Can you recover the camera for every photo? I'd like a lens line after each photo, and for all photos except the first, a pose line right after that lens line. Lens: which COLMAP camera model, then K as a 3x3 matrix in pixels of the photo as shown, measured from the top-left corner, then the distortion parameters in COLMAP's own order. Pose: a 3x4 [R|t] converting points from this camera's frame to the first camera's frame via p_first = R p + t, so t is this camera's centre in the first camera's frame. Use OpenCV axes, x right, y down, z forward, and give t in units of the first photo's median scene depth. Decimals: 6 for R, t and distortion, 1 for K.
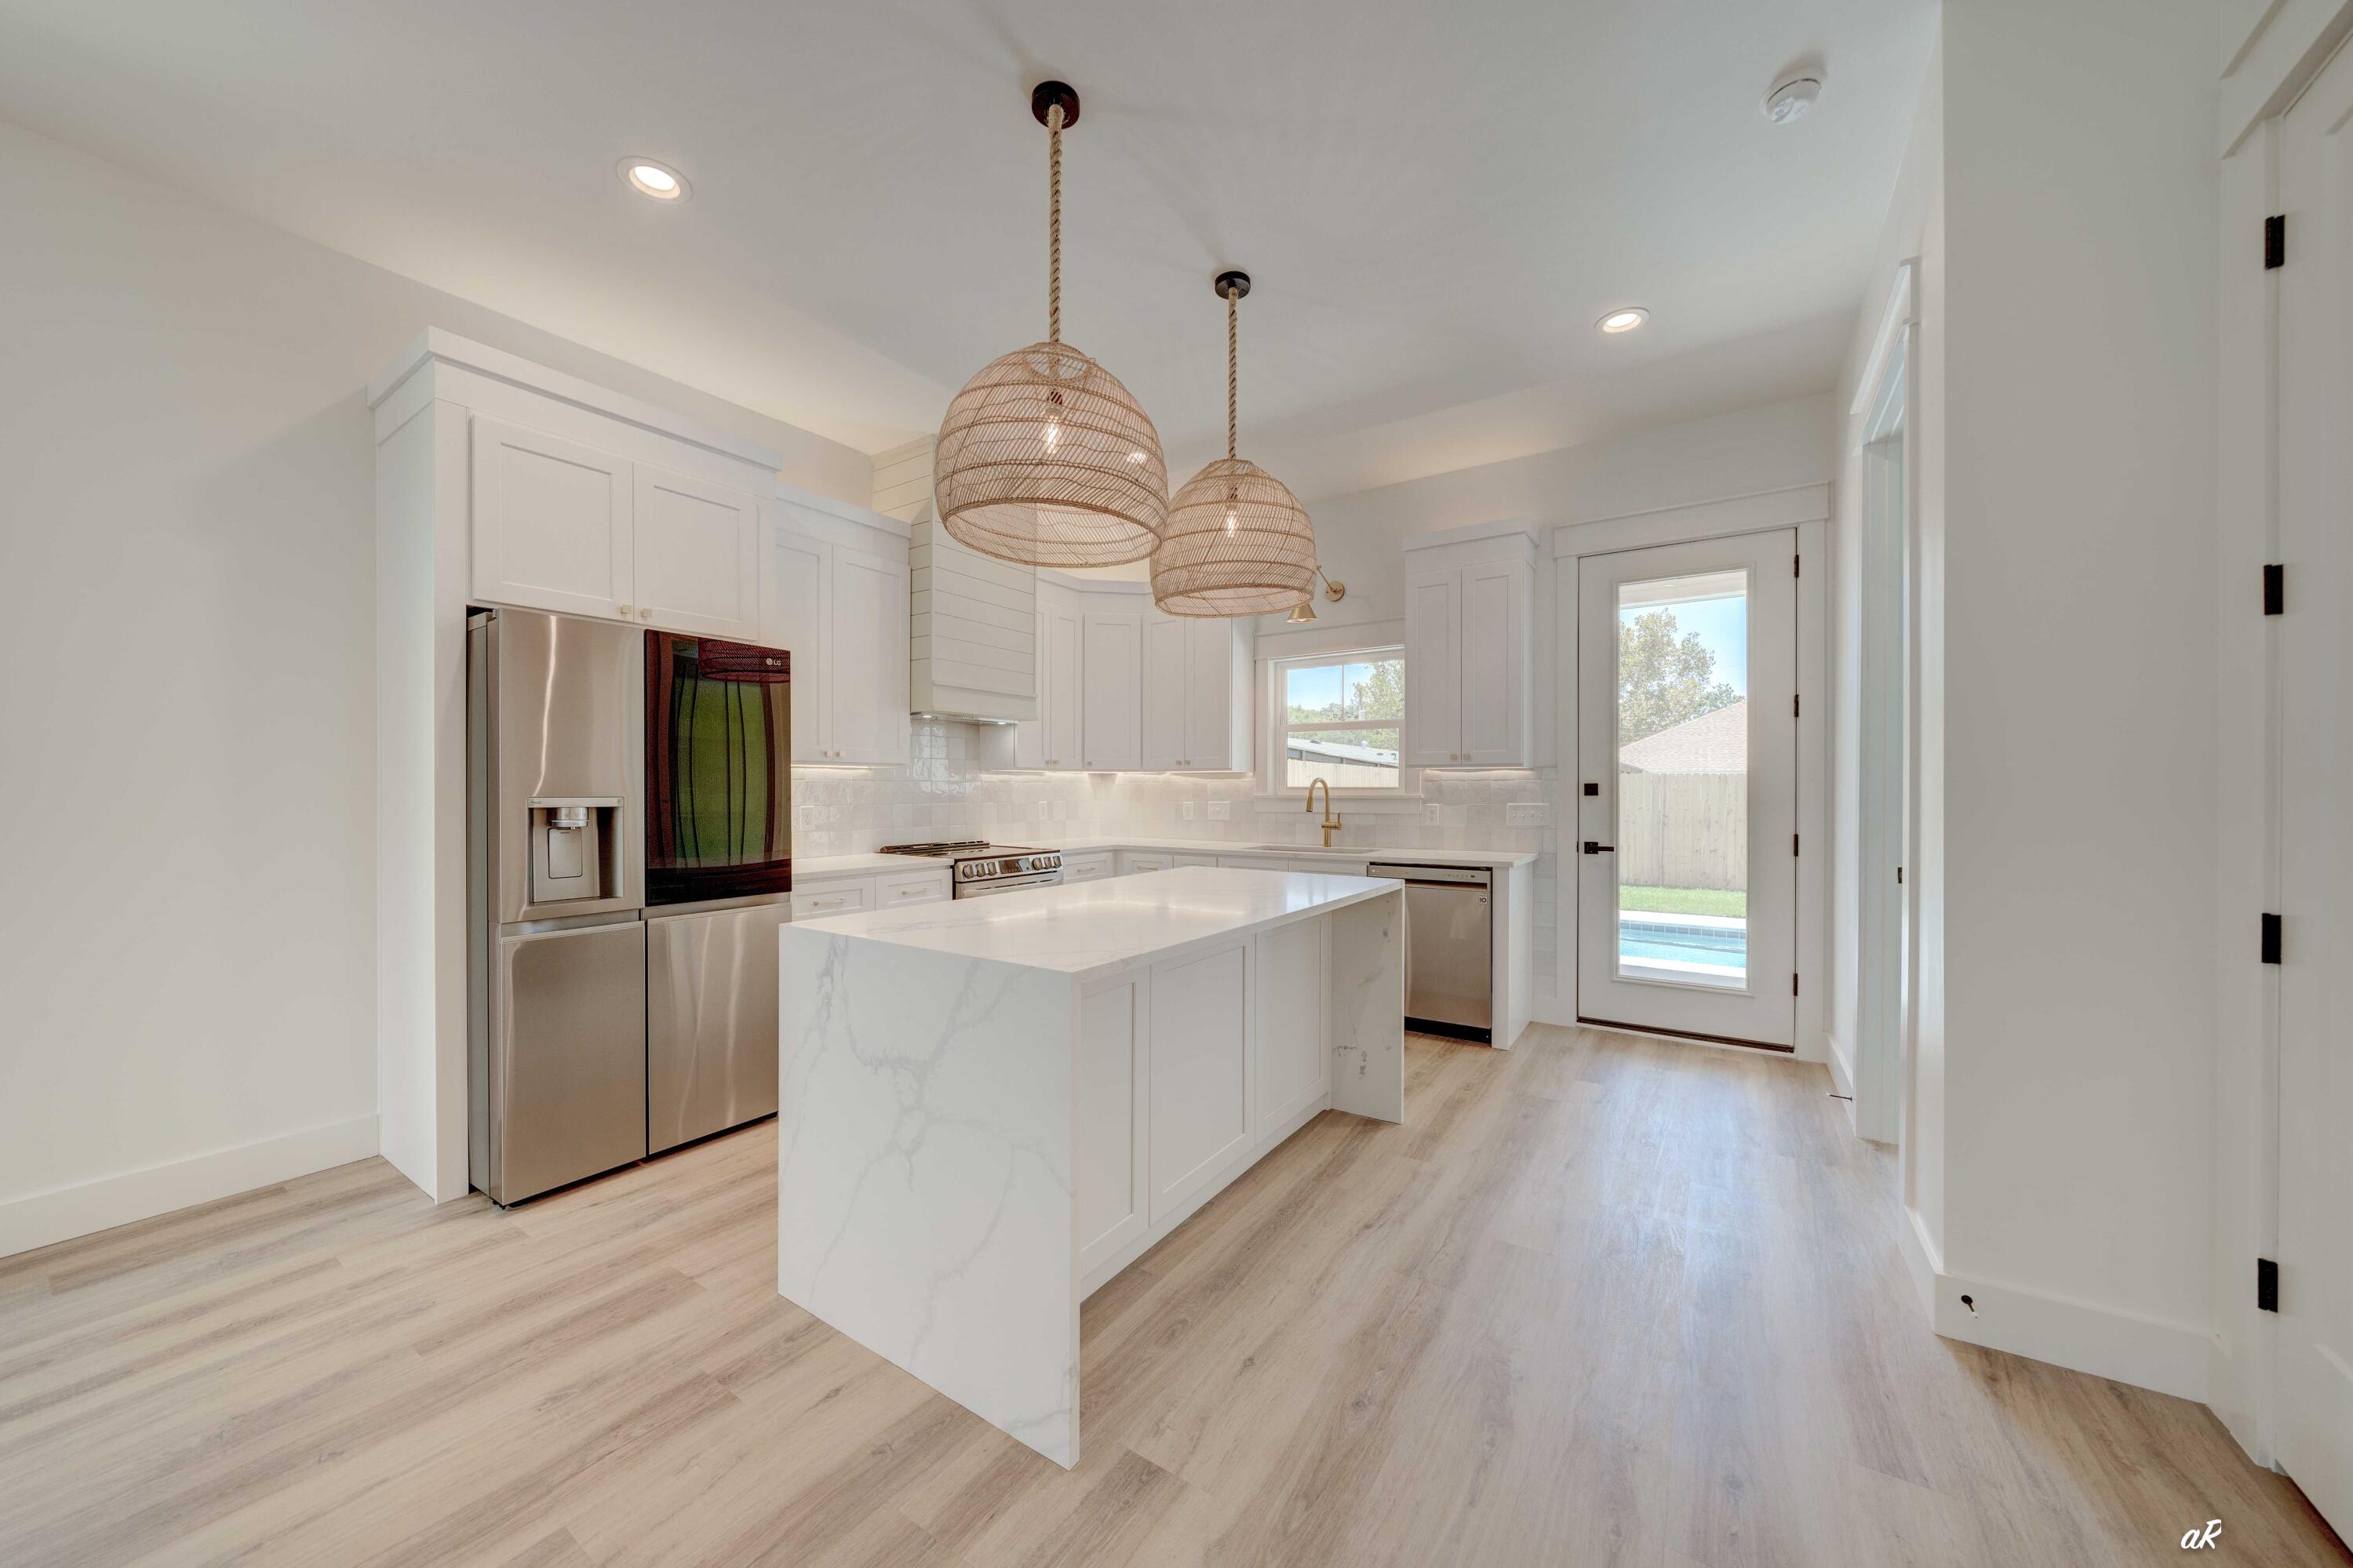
lens RADIAL K [[828.7, 0, 1186.0], [0, 828.7, 796.1], [0, 0, 1]] dist [-0.002889, -0.000931]
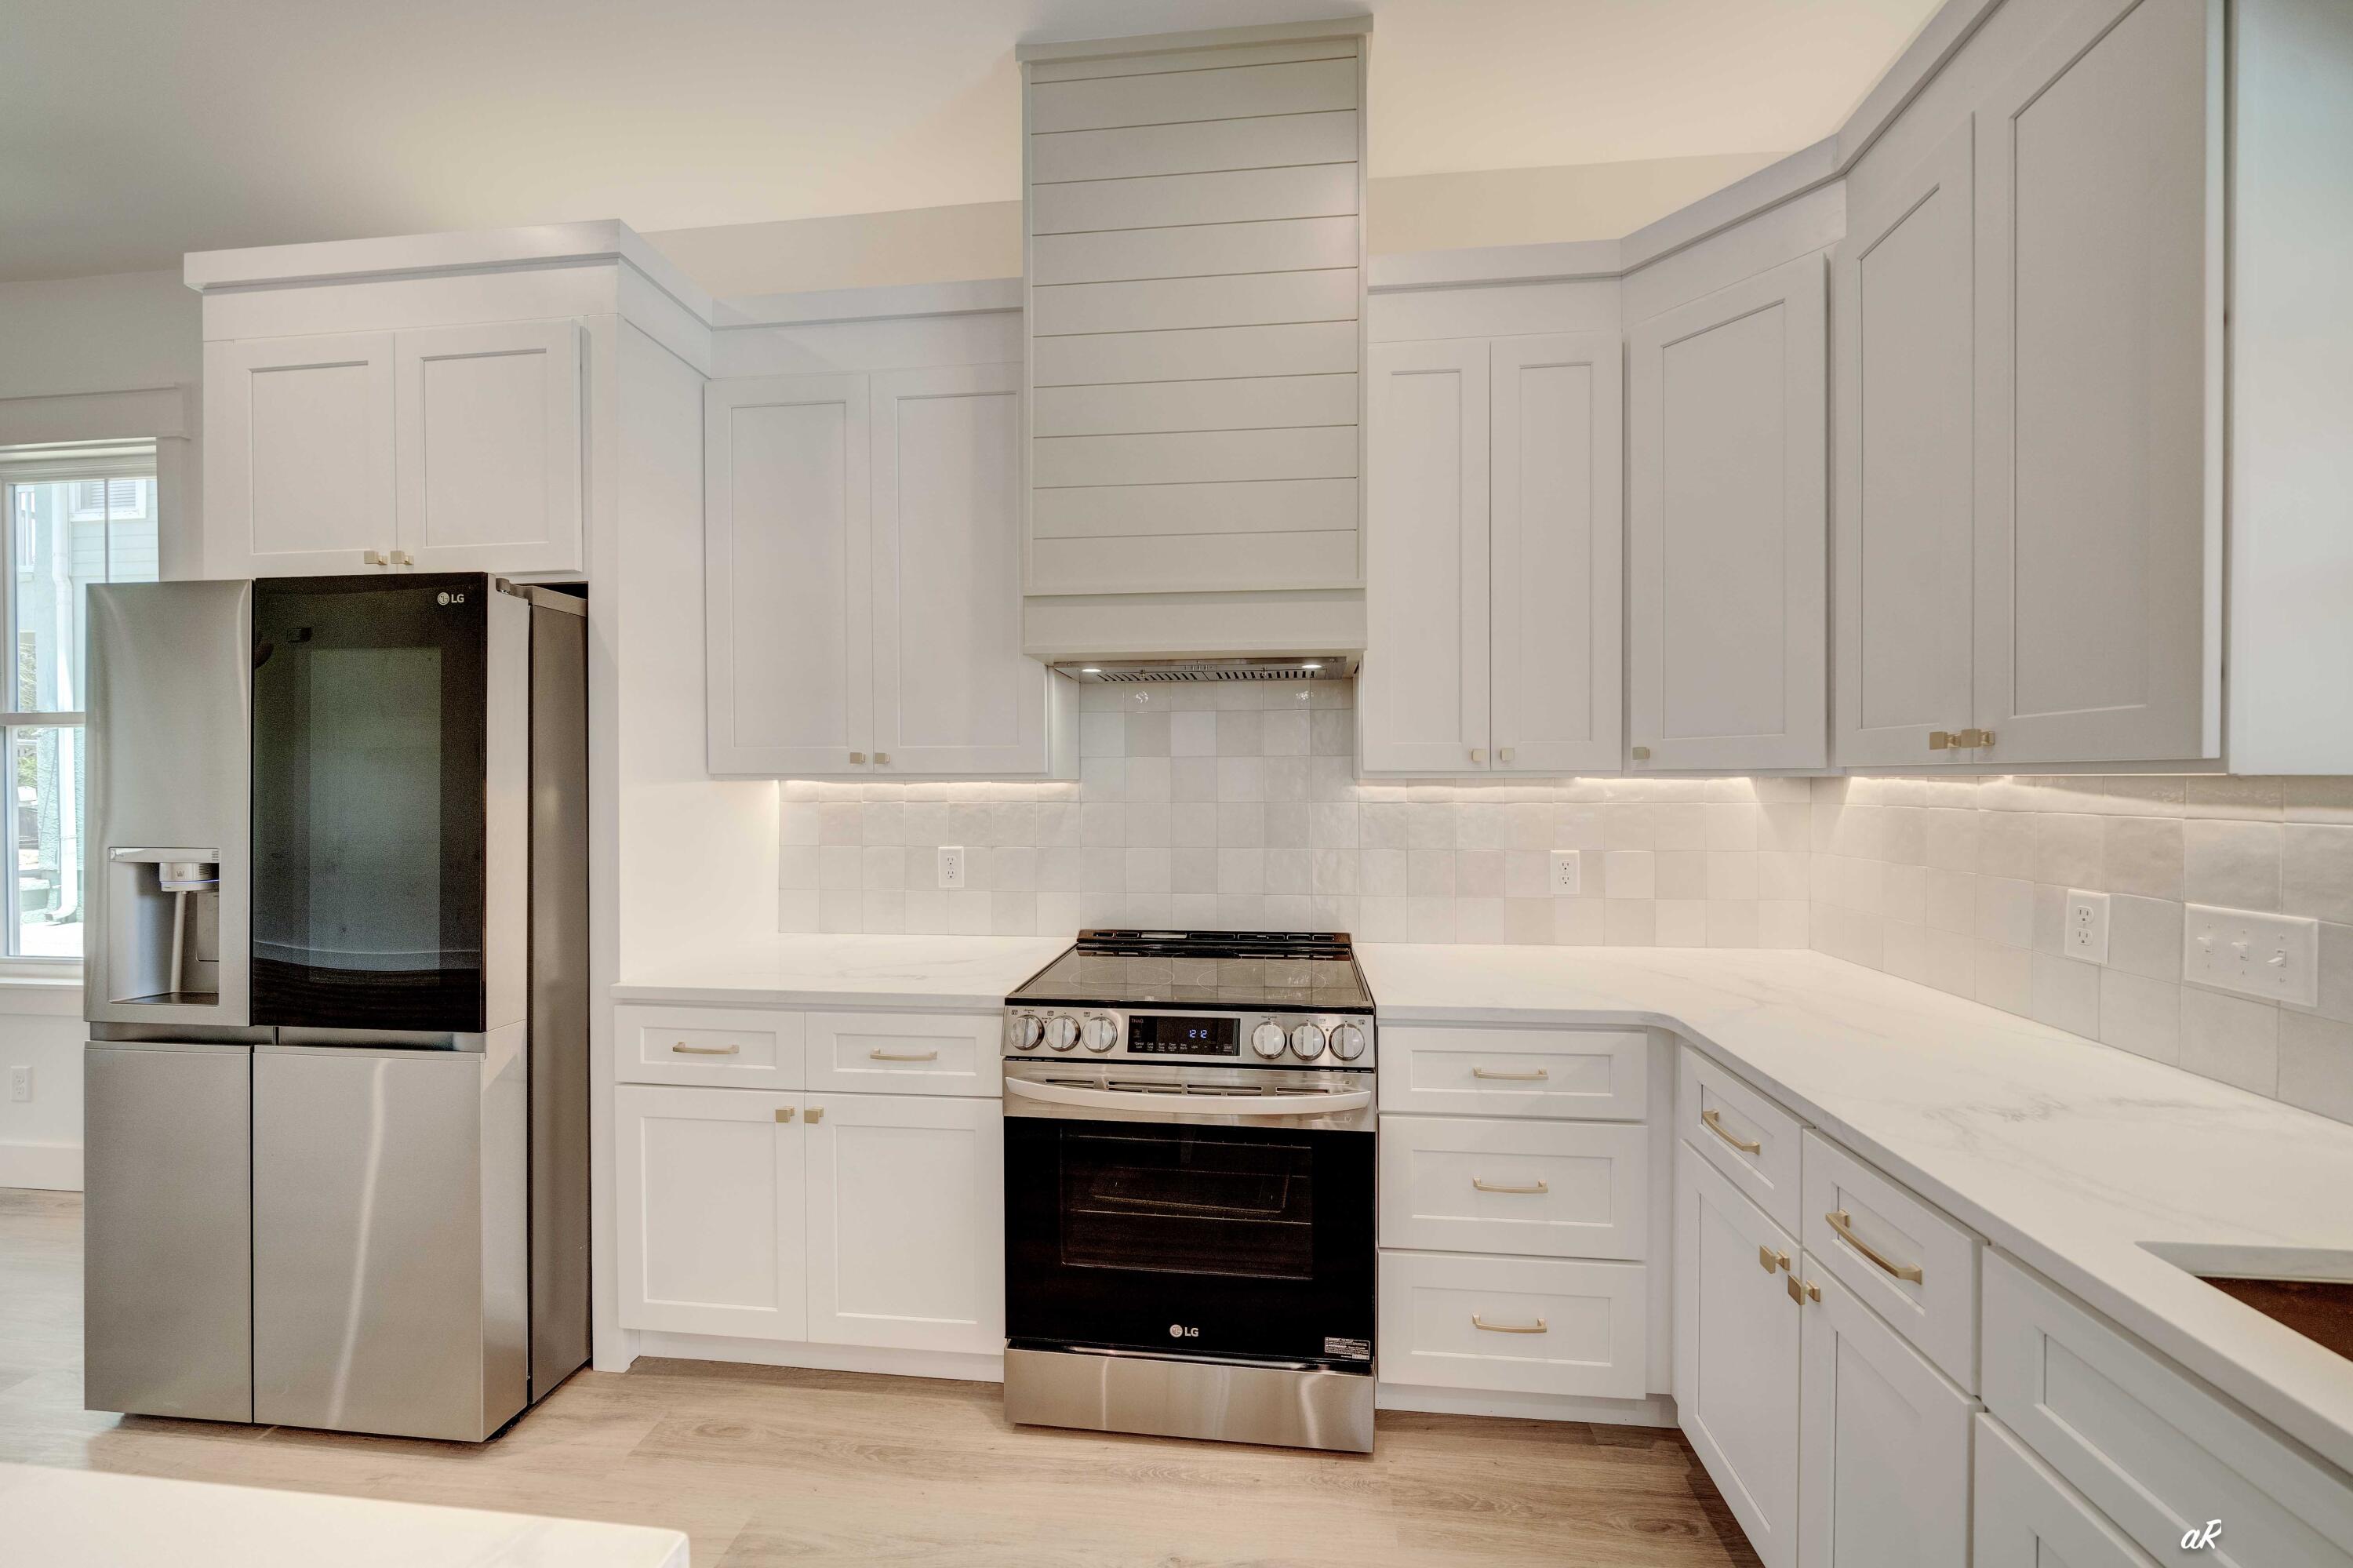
lens RADIAL K [[828.9, 0, 1206.0], [0, 828.9, 782.6], [0, 0, 1]] dist [-0.002889, -0.000931]
pose [[0.454679, 0.001256, -0.890655, 0.160094], [-0.004914, 0.999987, -0.001099, -0.037191], [0.890642, 0.004876, 0.454679, 0.983225]]
